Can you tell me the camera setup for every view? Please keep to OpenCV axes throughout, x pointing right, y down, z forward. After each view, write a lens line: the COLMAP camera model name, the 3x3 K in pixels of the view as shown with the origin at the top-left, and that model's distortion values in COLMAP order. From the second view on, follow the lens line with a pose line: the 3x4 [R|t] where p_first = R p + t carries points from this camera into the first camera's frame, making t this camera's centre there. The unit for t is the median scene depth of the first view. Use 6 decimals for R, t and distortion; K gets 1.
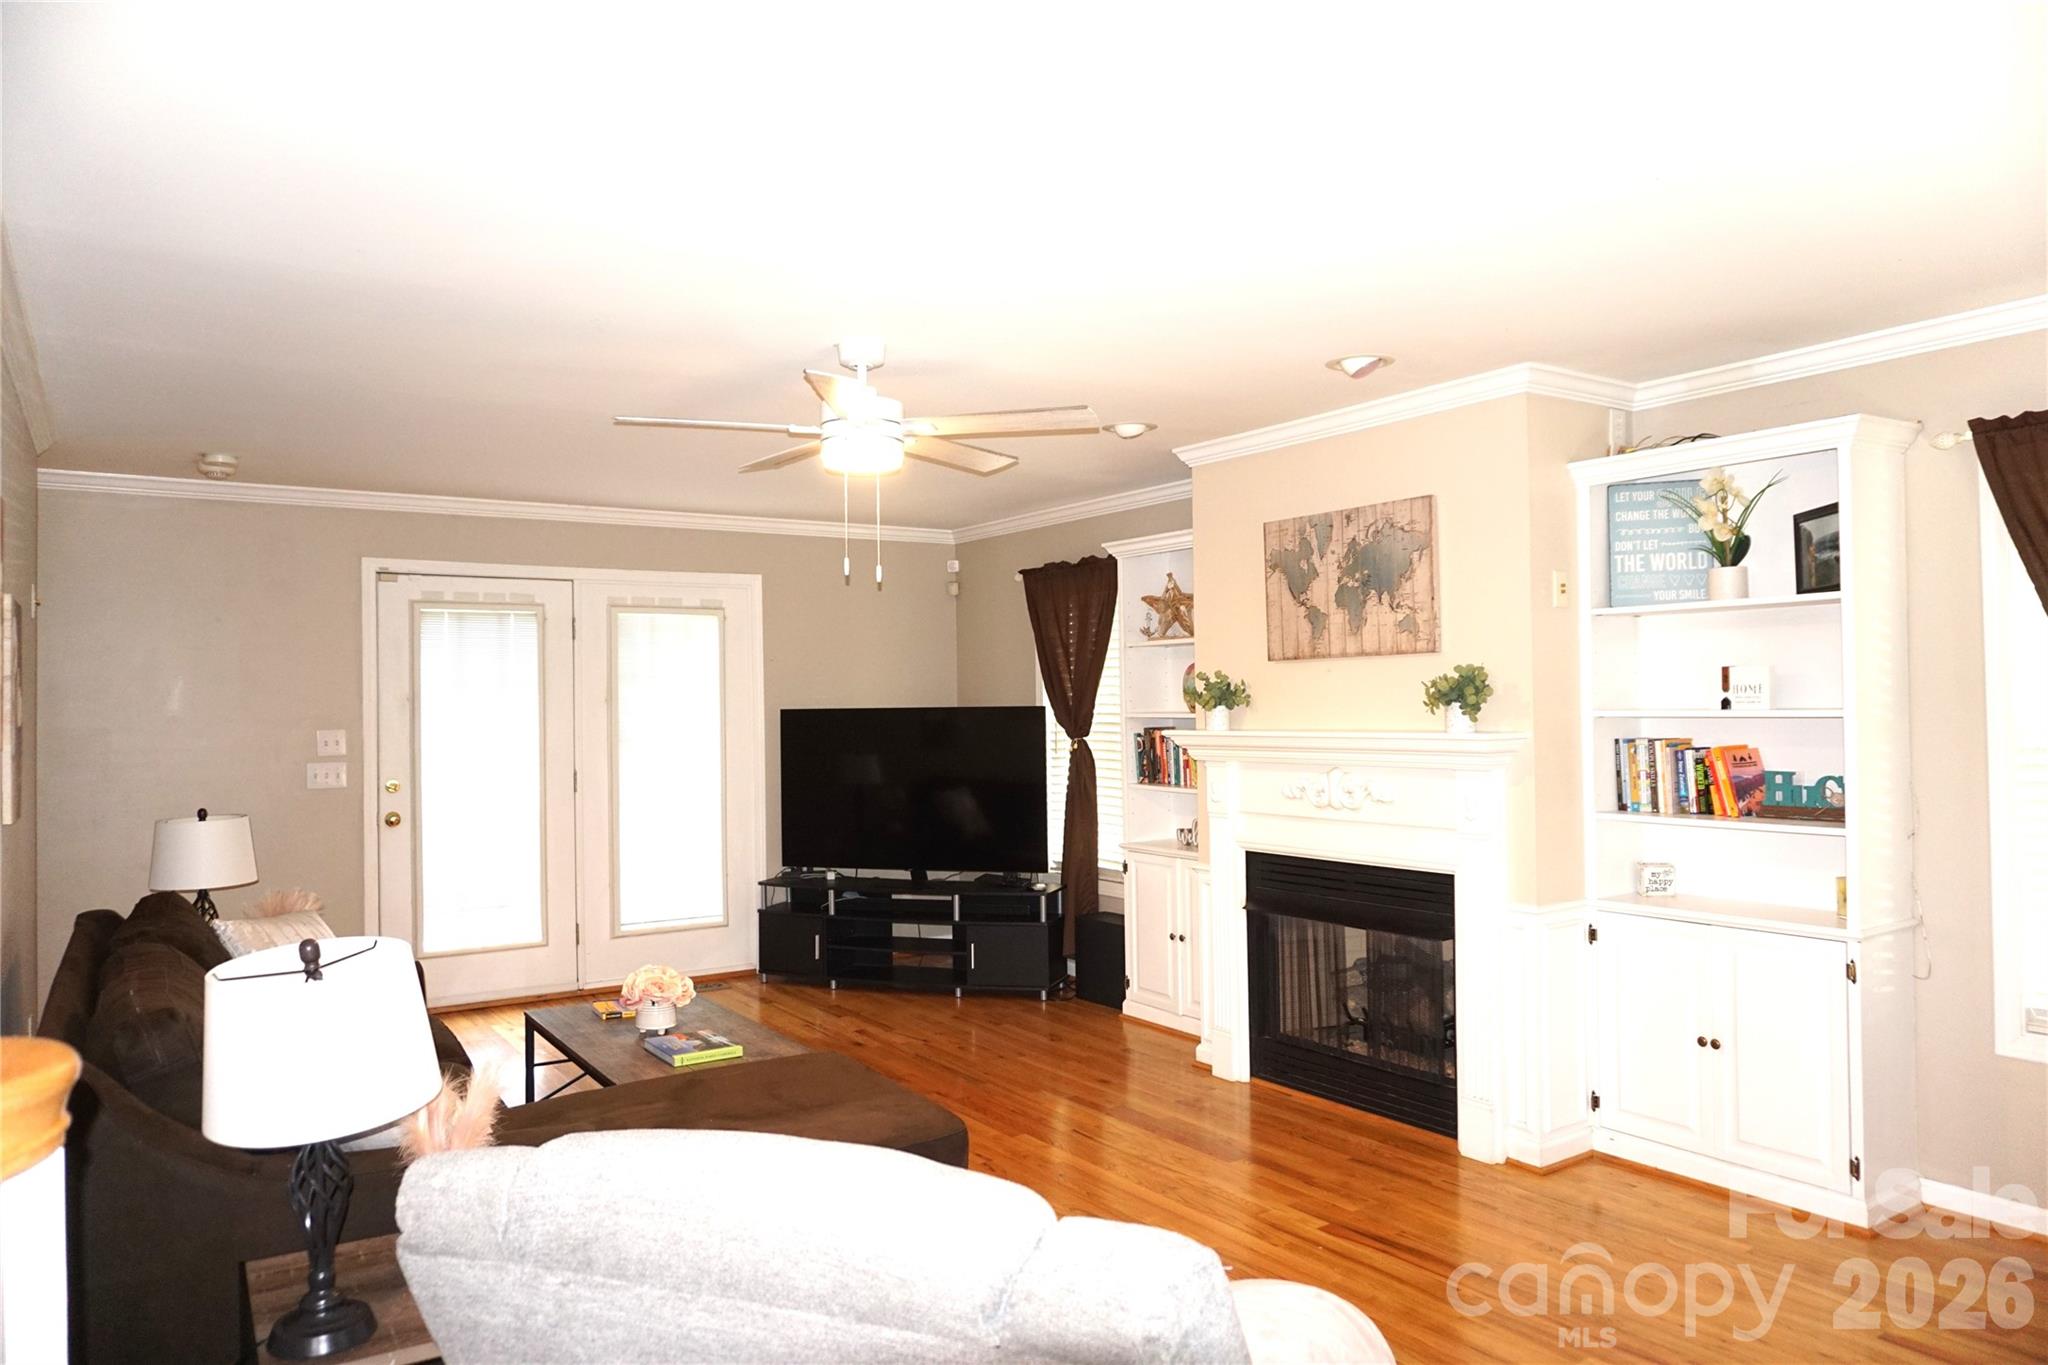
lens RADIAL K [[1364.6, 0, 1037.8], [0, 1364.6, 683.8], [0, 0, 1]] dist [-0.050969, 0.034866]
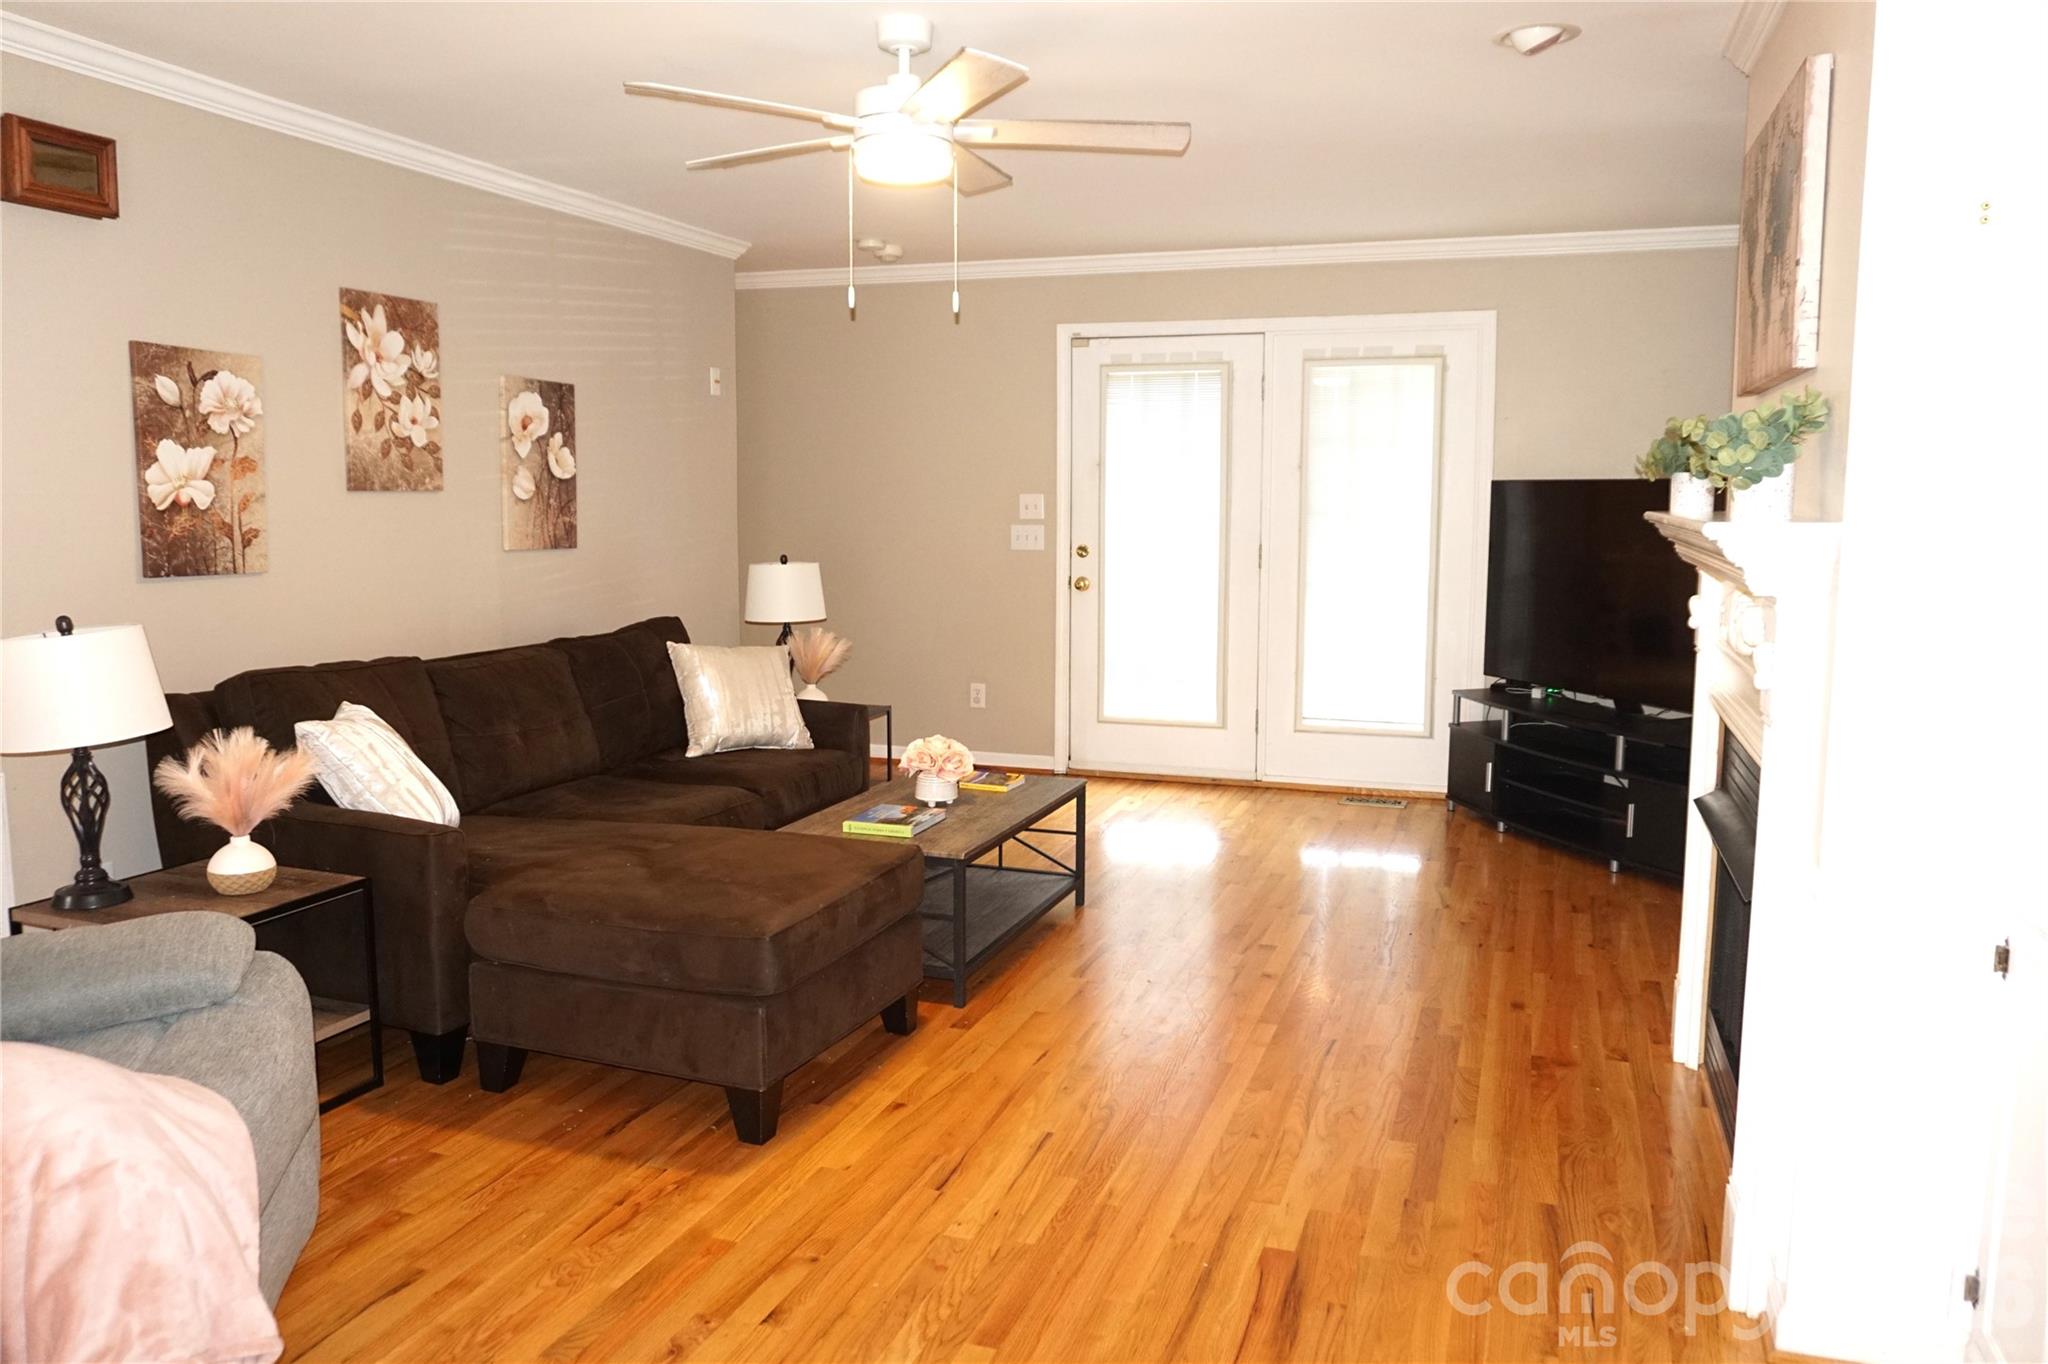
lens RADIAL K [[1494.2, 0, 1014.8], [0, 1494.2, 681.1], [0, 0, 1]] dist [-0.030364, -0.010023]
pose [[0.595403, 0.115581, -0.795070, 0.529050], [0.000103, 0.989587, 0.143936, 0.014093], [0.803427, -0.085782, 0.589191, 0.377190]]
